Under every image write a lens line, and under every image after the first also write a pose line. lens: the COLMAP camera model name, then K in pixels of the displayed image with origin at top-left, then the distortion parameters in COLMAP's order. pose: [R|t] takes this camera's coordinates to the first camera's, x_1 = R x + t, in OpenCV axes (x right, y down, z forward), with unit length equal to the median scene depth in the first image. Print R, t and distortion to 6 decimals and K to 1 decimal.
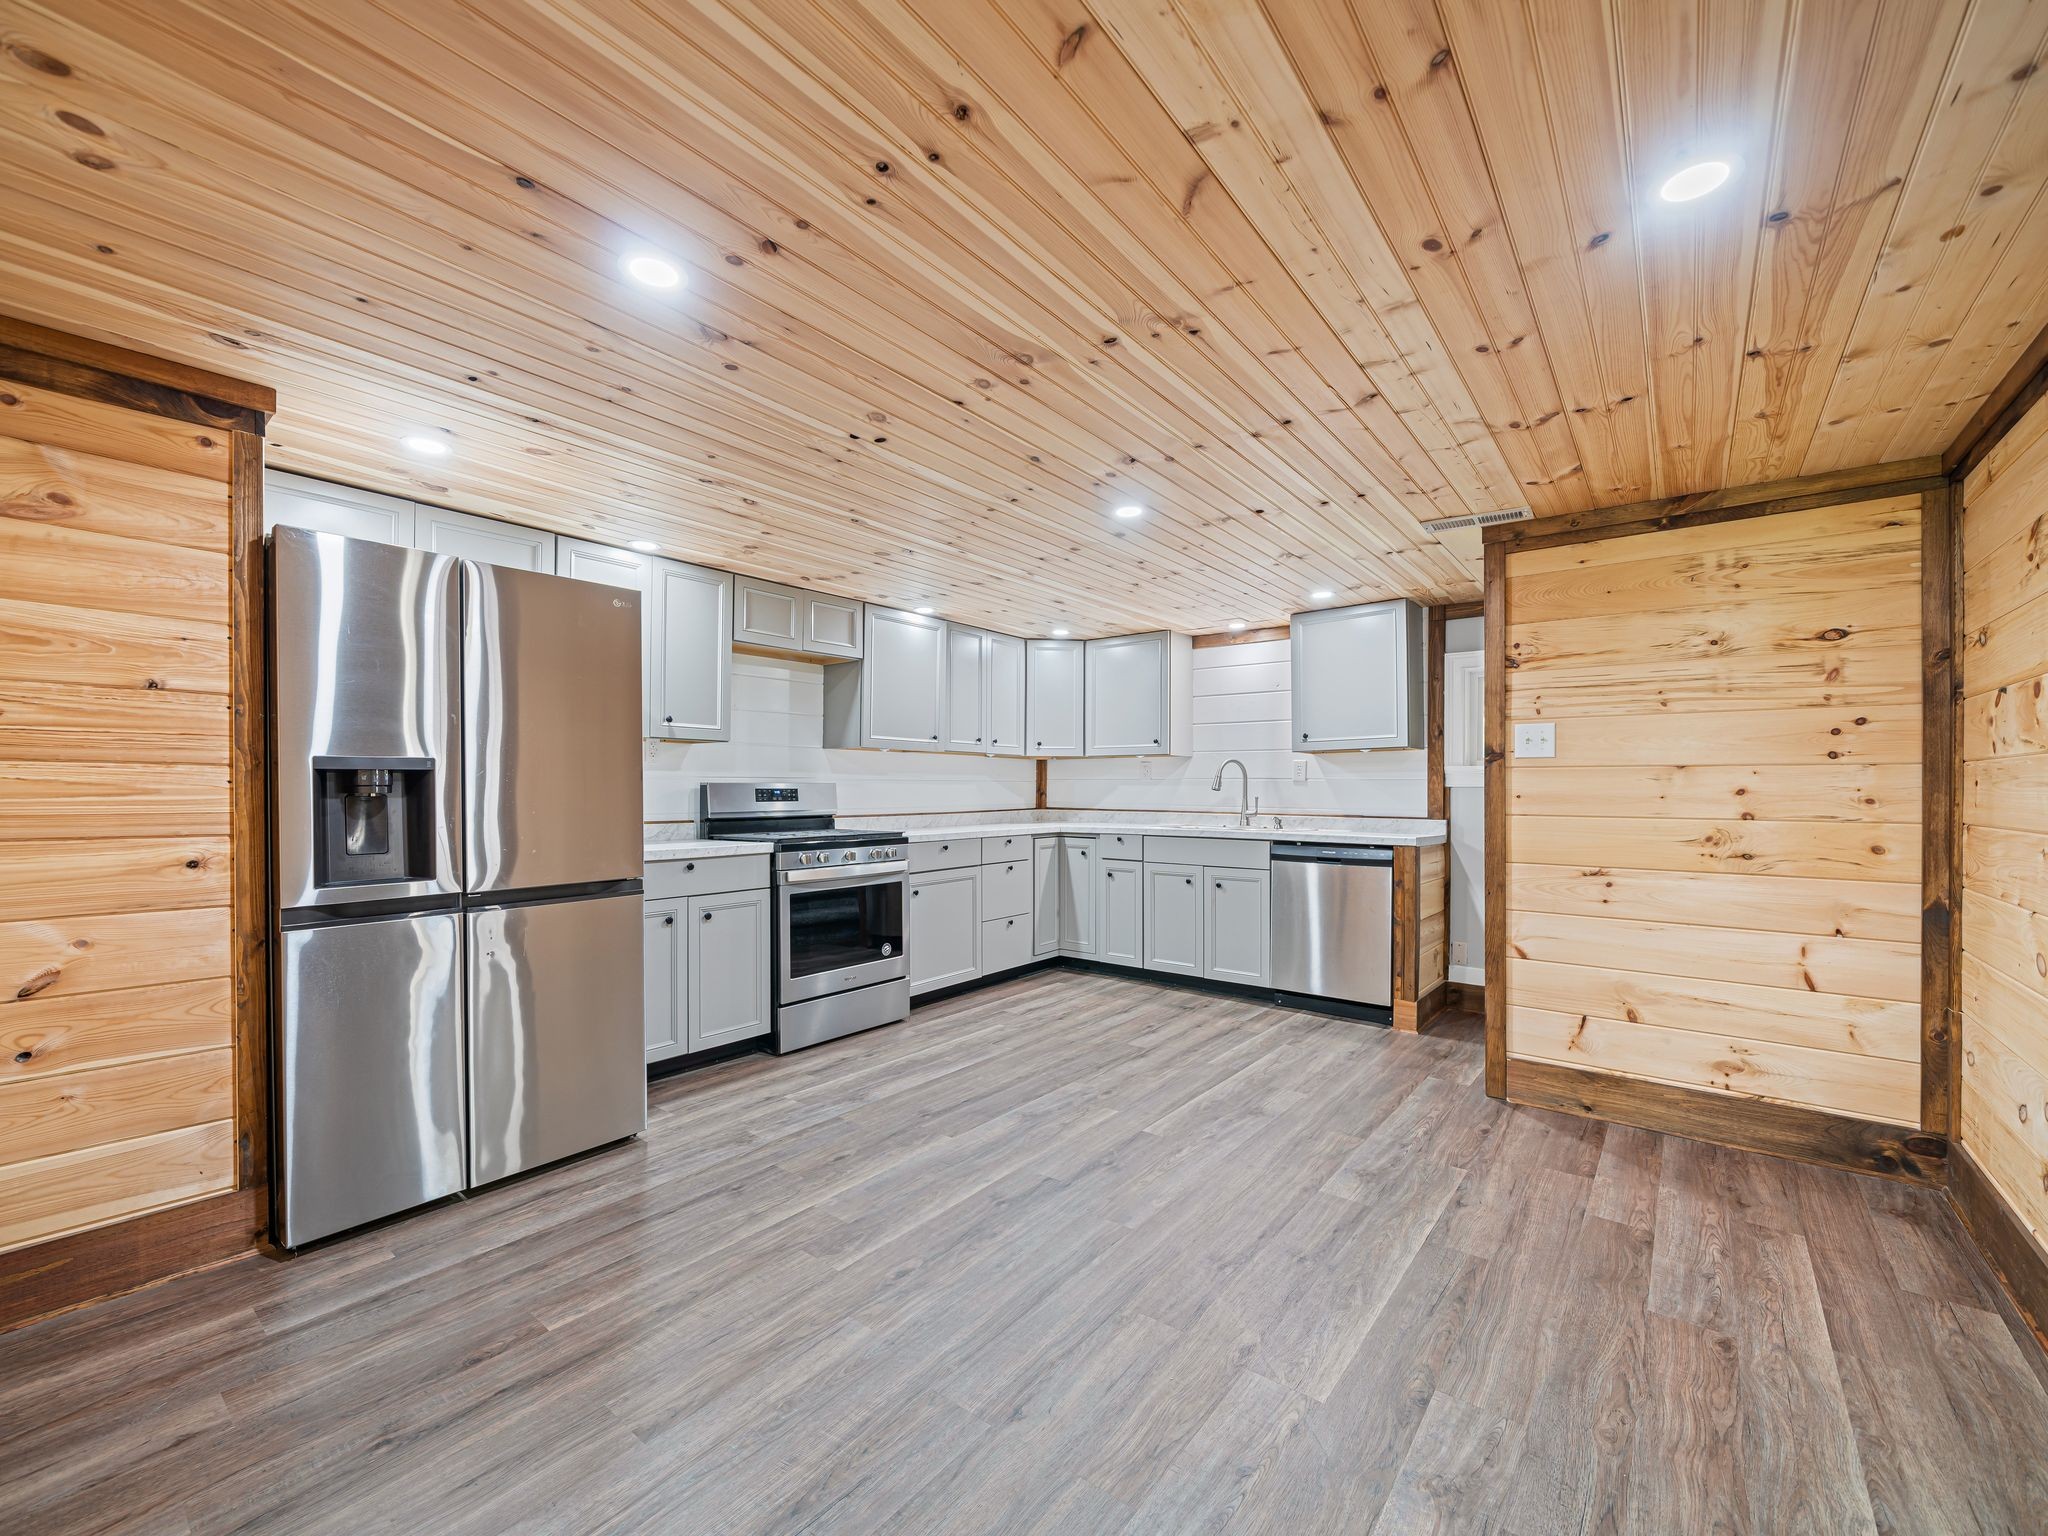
lens RADIAL K [[799.7, 0, 1019.9], [0, 799.7, 779.5], [0, 0, 1]] dist [-0.005831, -0.000156]
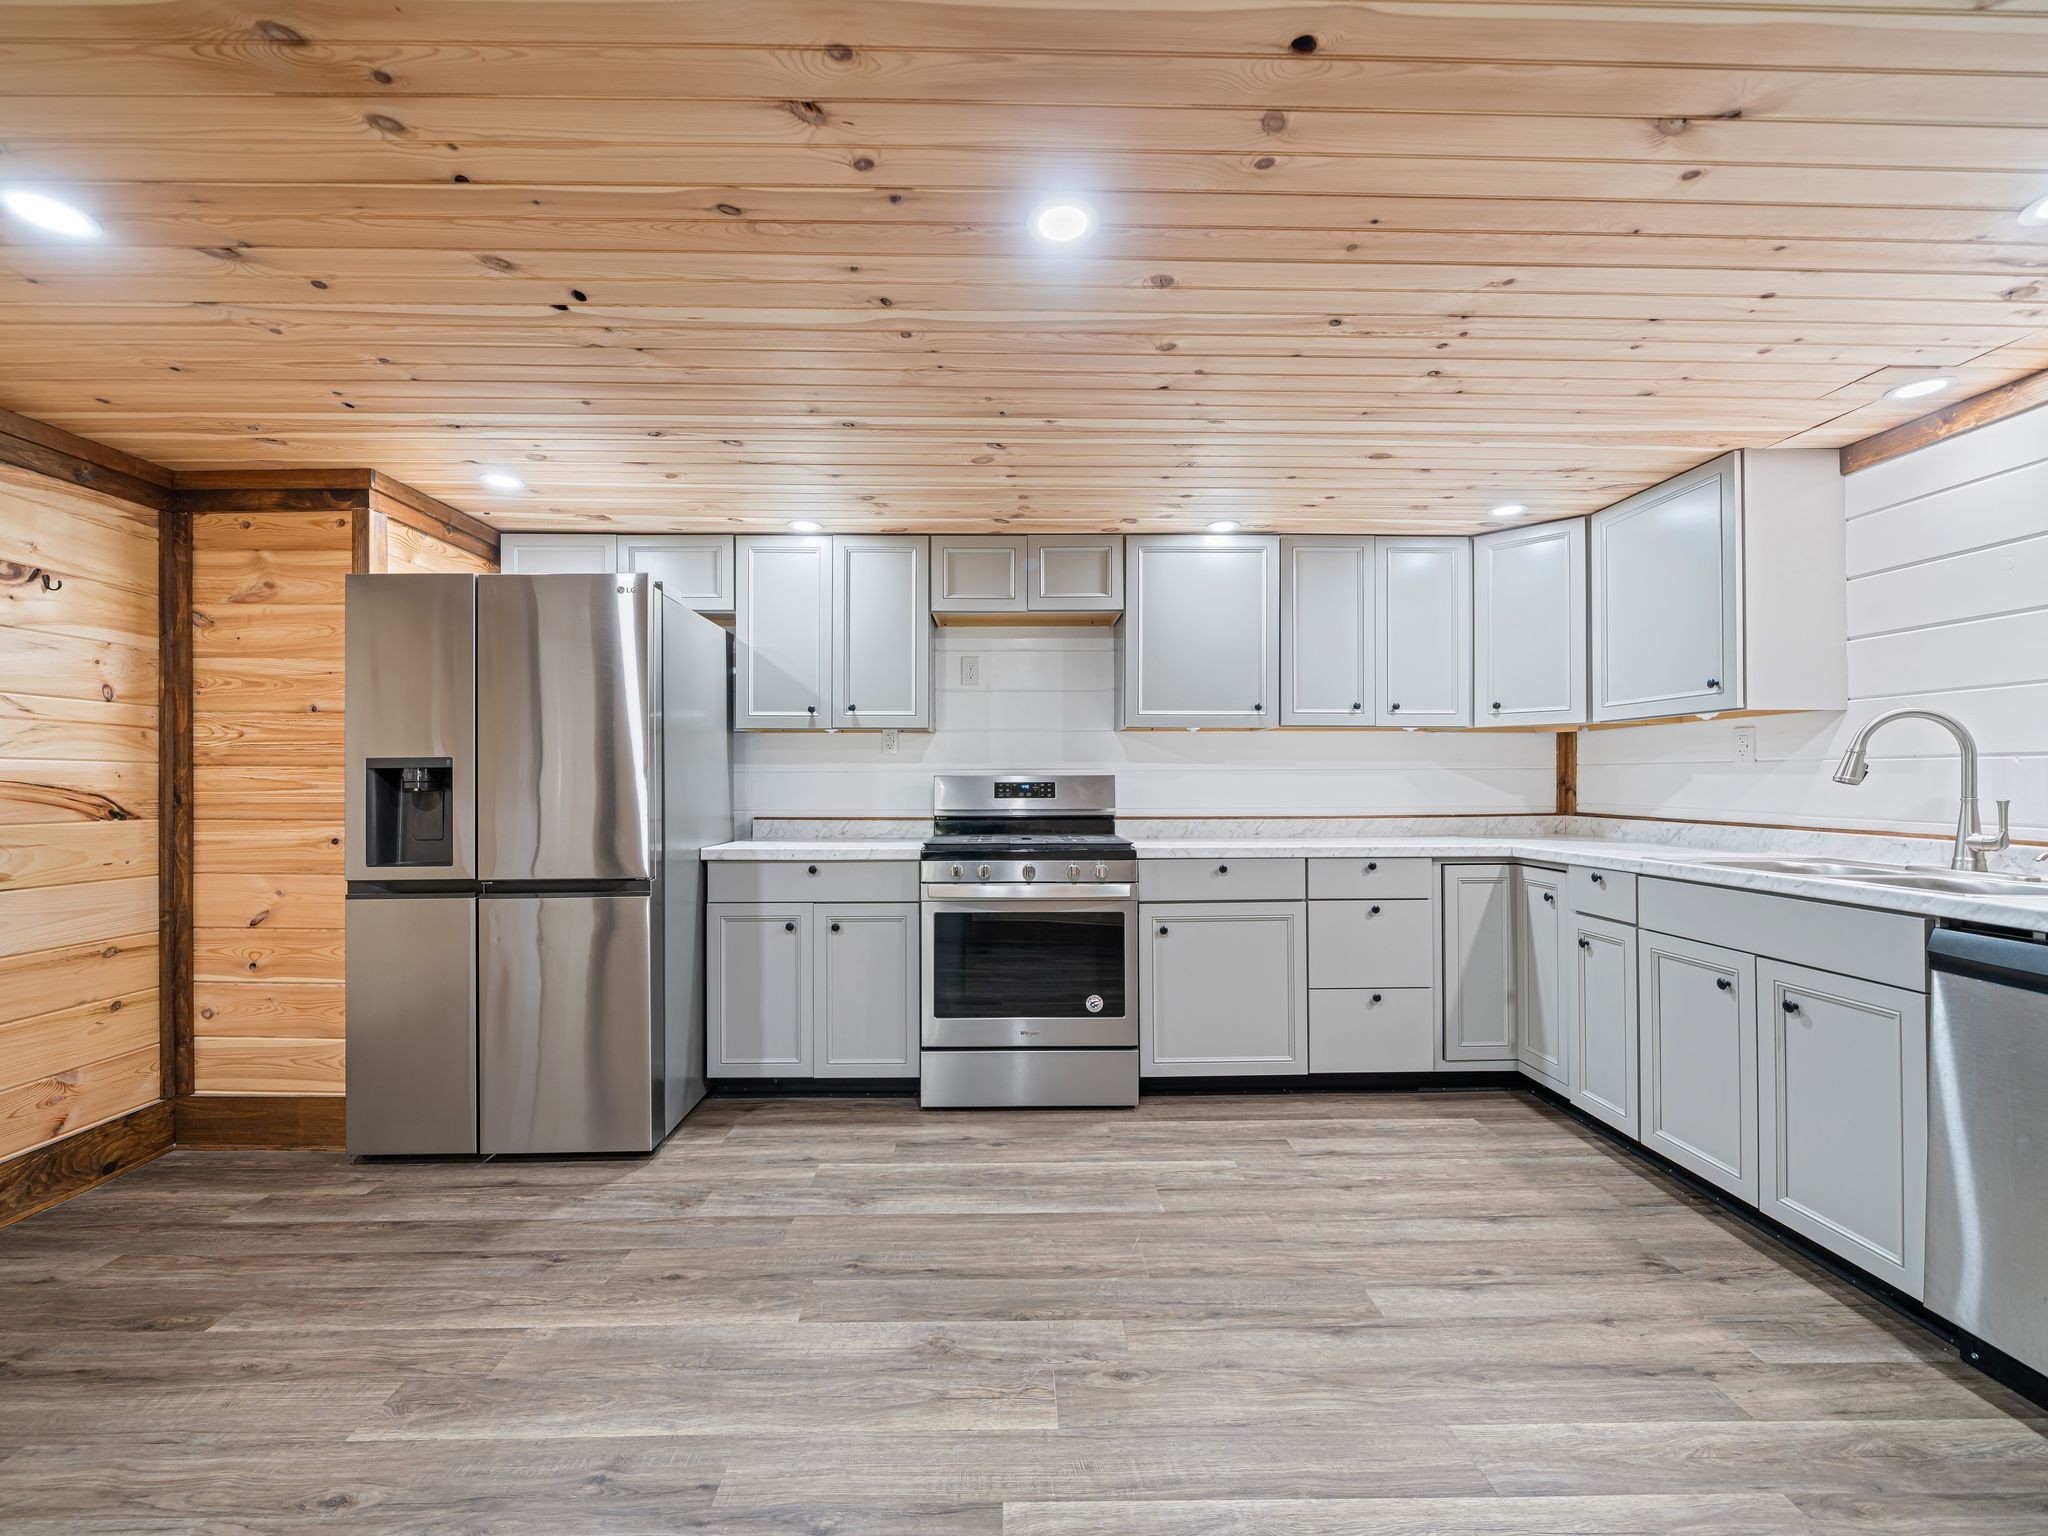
lens RADIAL K [[822.8, 0, 1024.0], [0, 822.8, 768.0], [0, 0, 1]] dist [-0.004943, -0.000149]
pose [[0.653895, -0.015545, -0.756426, 0.453090], [0.011849, 0.999877, -0.010306, 0.007035], [0.756493, -0.002224, 0.653999, 0.585291]]
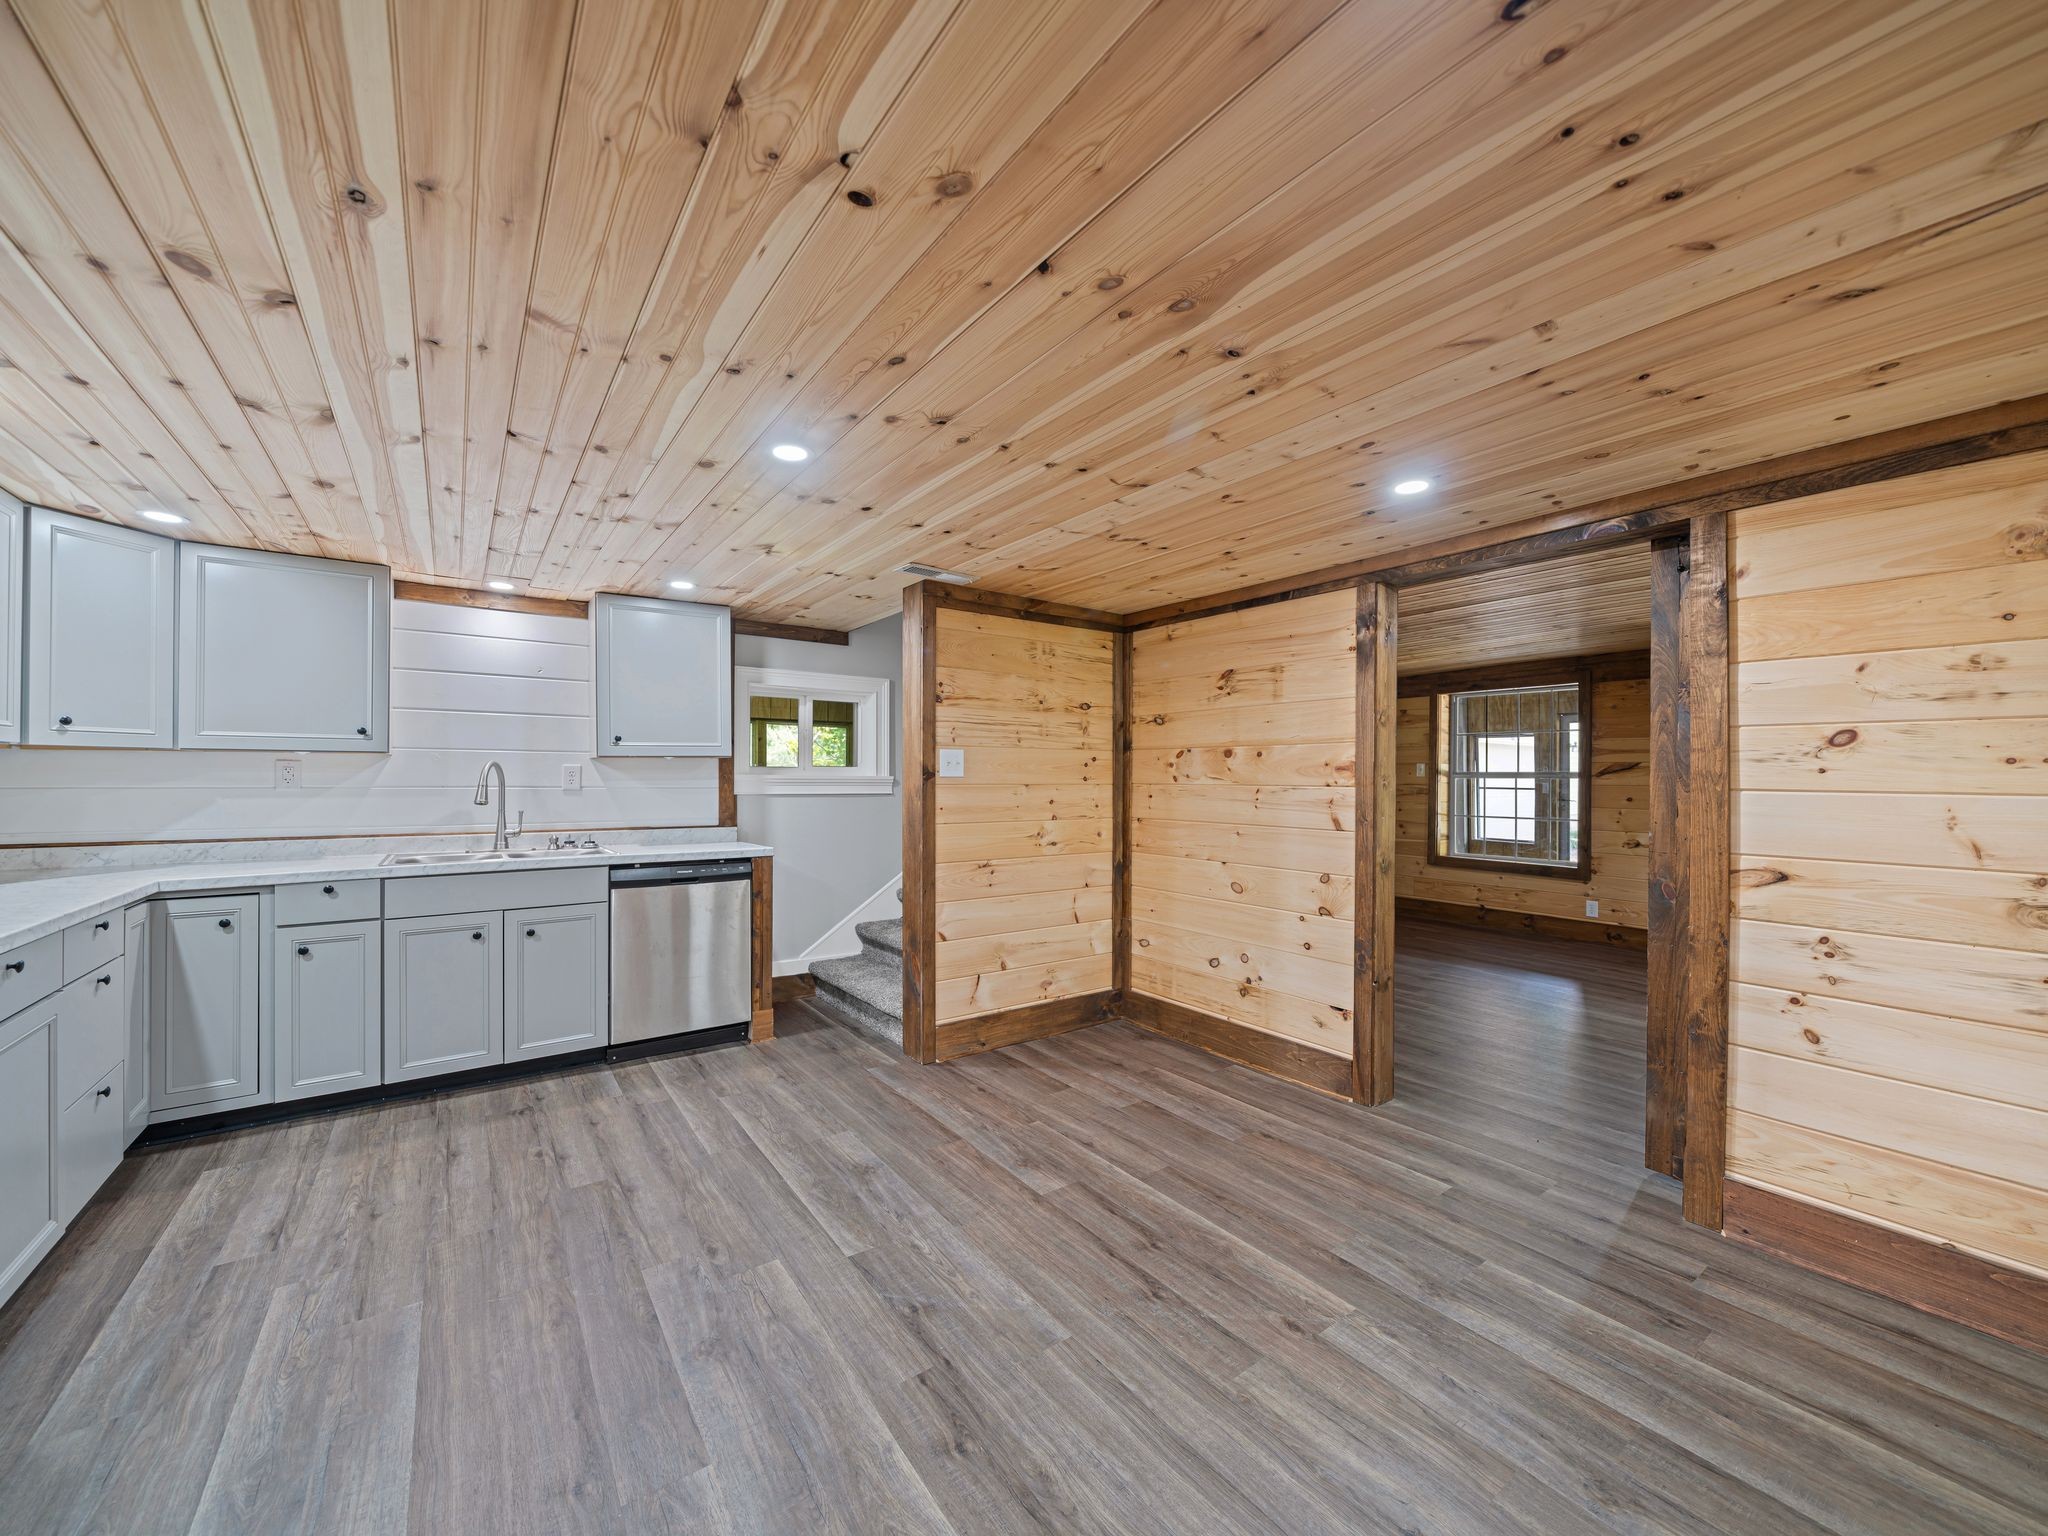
lens RADIAL K [[777.1, 0, 975.9], [0, 777.1, 766.4], [0, 0, 1]] dist [-0.006000, -0.000117]
pose [[0.309511, 0.009305, 0.950850, -0.454635], [-0.010265, 0.999927, -0.006444, -0.033526], [-0.950840, -0.007766, 0.309584, 0.546973]]
